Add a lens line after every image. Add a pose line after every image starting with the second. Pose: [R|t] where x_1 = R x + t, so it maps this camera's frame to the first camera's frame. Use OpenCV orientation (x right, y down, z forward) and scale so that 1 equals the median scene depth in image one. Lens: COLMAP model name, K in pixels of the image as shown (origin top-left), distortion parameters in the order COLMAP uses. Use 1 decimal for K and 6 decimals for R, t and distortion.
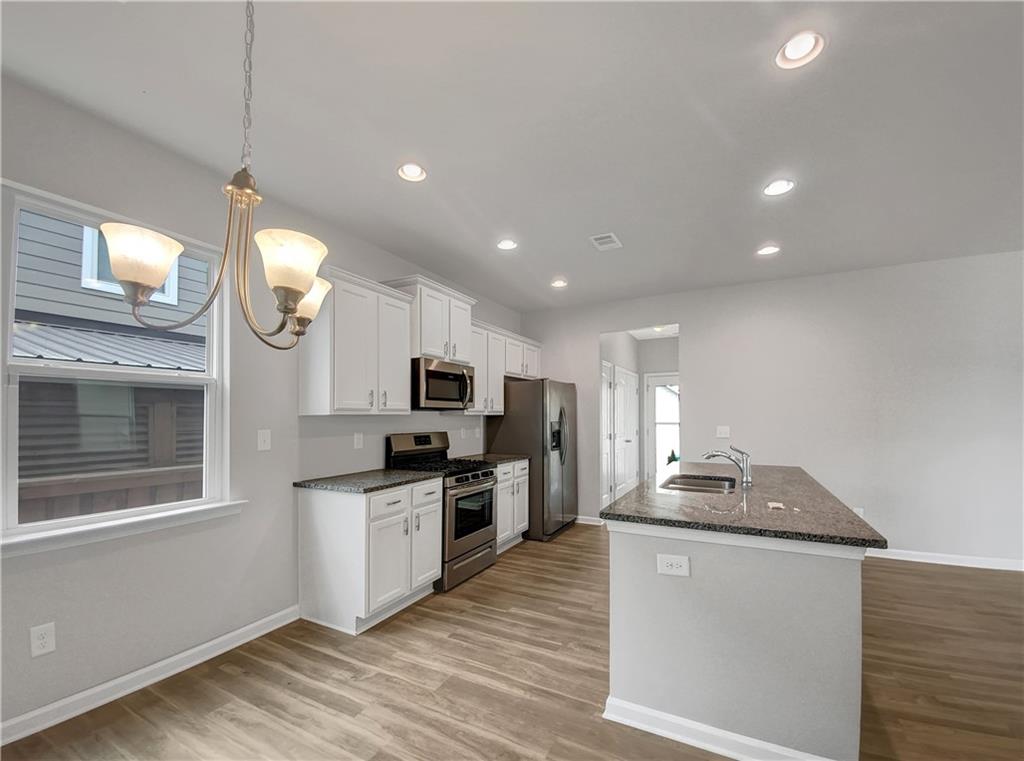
lens RADIAL K [[455.2, 0, 546.7], [0, 455.2, 419.9], [0, 0, 1]] dist [-0.004088, -0.000620]
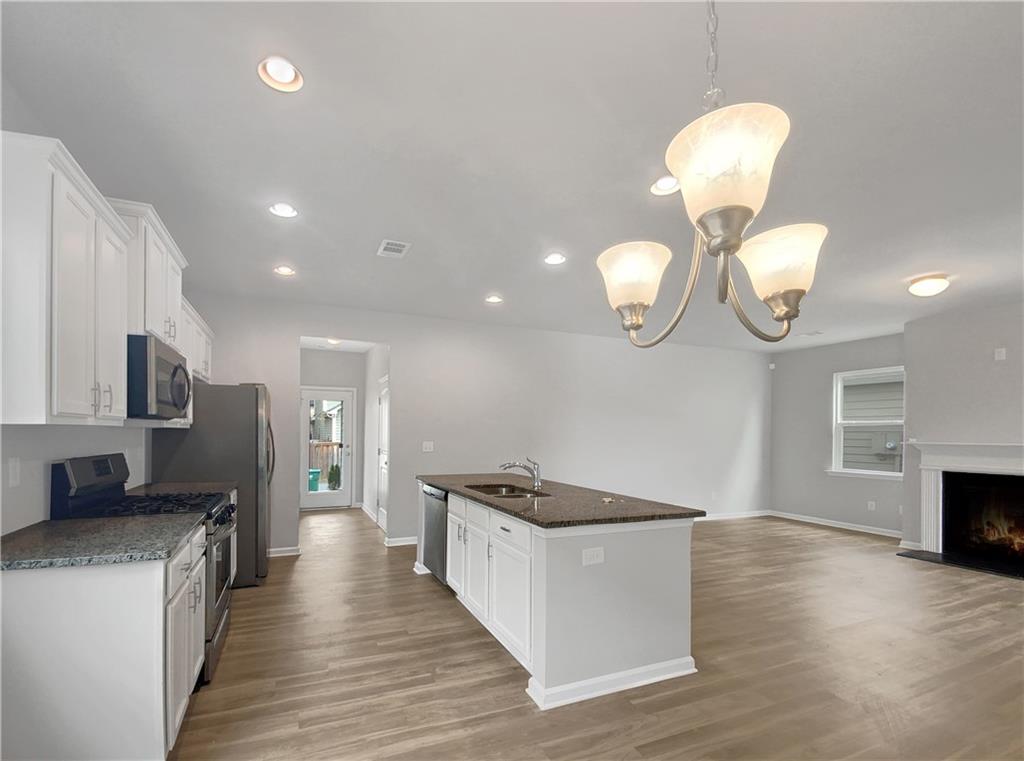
lens RADIAL K [[439.3, 0, 512.5], [0, 439.3, 434.3], [0, 0, 1]] dist [0.001226, -0.000153]
pose [[0.657693, 0.005241, 0.753268, -0.518718], [-0.008821, 0.999961, 0.000744, -0.006511], [-0.753235, -0.007134, 0.657713, 0.261421]]
